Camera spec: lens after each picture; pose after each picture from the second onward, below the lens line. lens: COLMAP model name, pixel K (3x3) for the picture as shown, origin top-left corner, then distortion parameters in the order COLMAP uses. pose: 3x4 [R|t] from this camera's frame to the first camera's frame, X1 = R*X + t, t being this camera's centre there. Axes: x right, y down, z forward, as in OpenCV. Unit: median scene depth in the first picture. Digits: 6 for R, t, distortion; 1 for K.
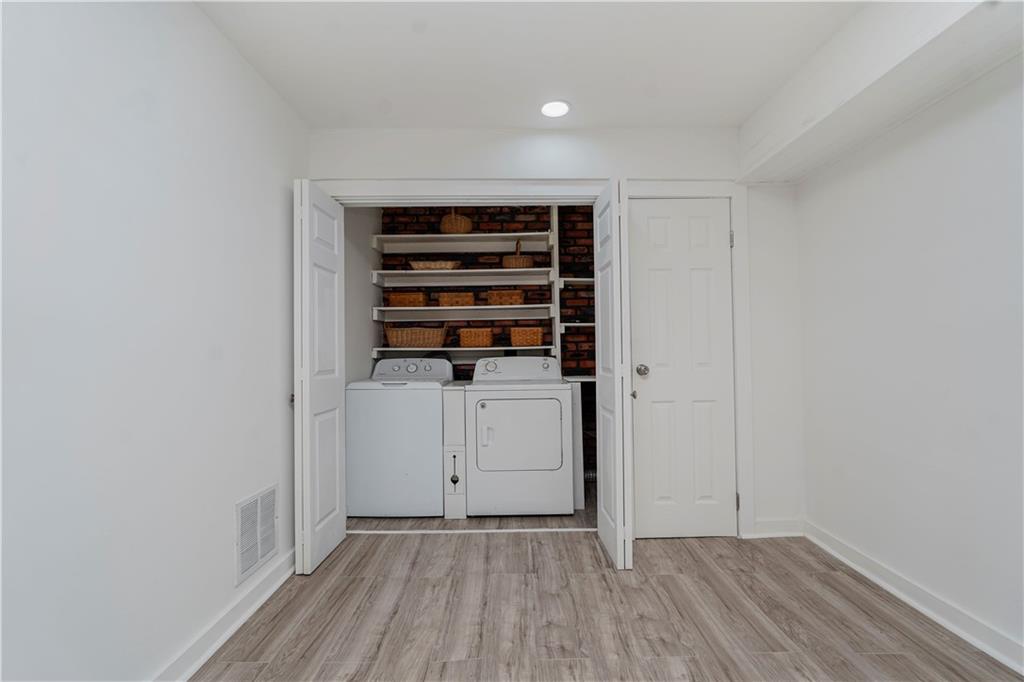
lens RADIAL K [[452.0, 0, 514.0], [0, 452.0, 343.7], [0, 0, 1]] dist [-0.015939, 0.009198]
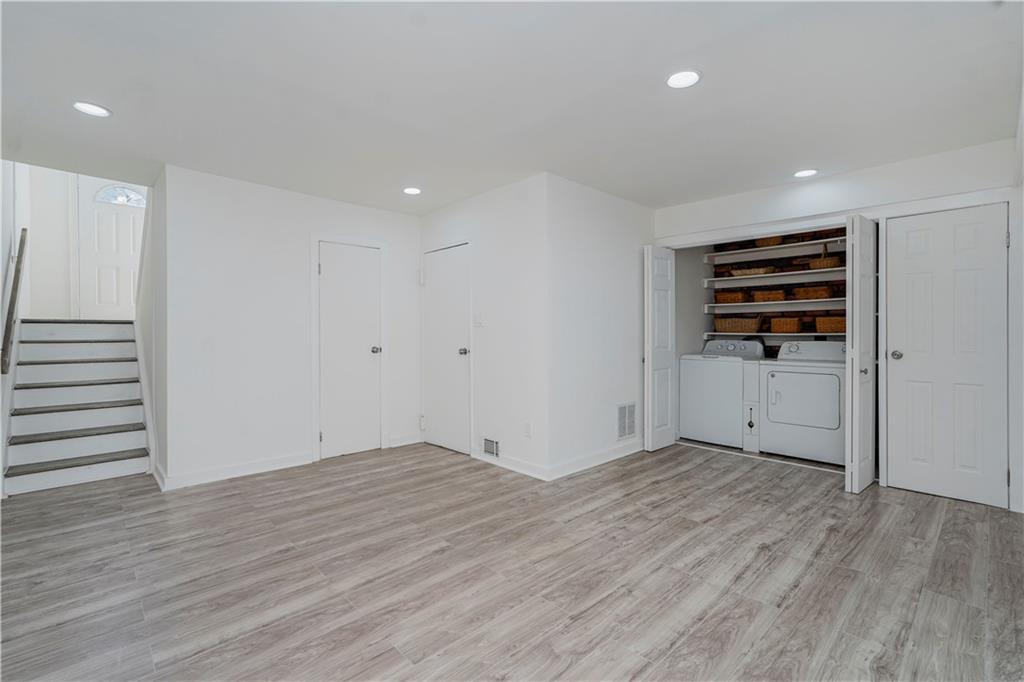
lens RADIAL K [[466.1, 0, 511.4], [0, 466.1, 329.0], [0, 0, 1]] dist [-0.000954, 0.000147]
pose [[0.689127, 0.007455, -0.724602, 0.416012], [0.004462, 0.999884, 0.014530, -0.031819], [0.724627, -0.013247, 0.689014, -0.579327]]
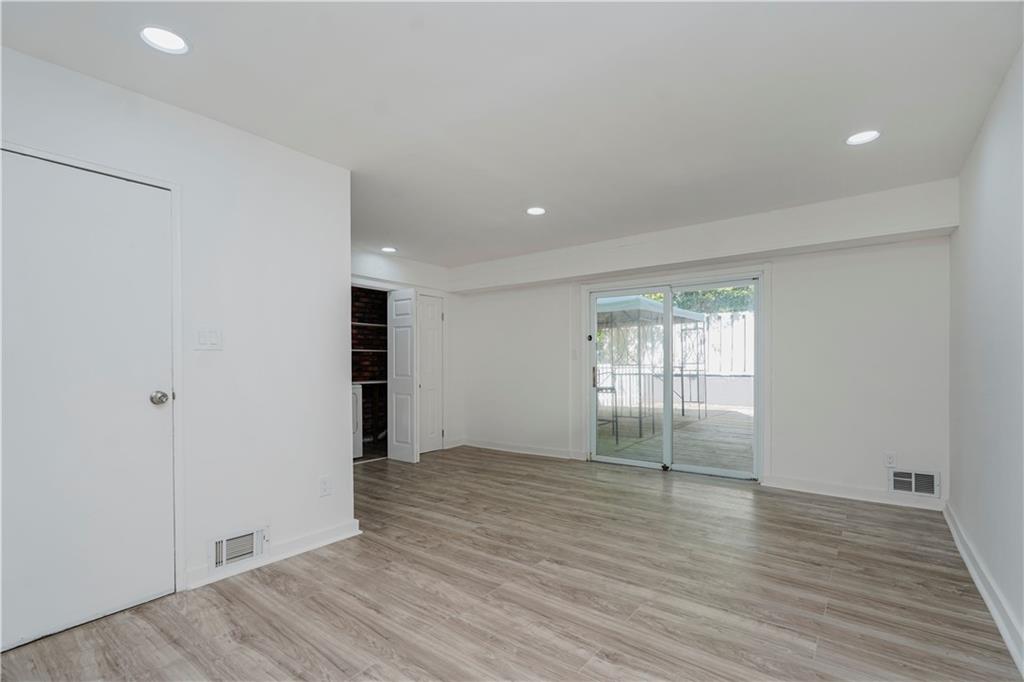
lens RADIAL K [[452.0, 0, 514.0], [0, 452.0, 343.7], [0, 0, 1]] dist [-0.015939, 0.009198]
pose [[0.608921, 0.049442, 0.791688, -0.931332], [-0.020315, 0.998700, -0.046745, 0.001505], [-0.792970, 0.012381, 0.609134, -0.562050]]
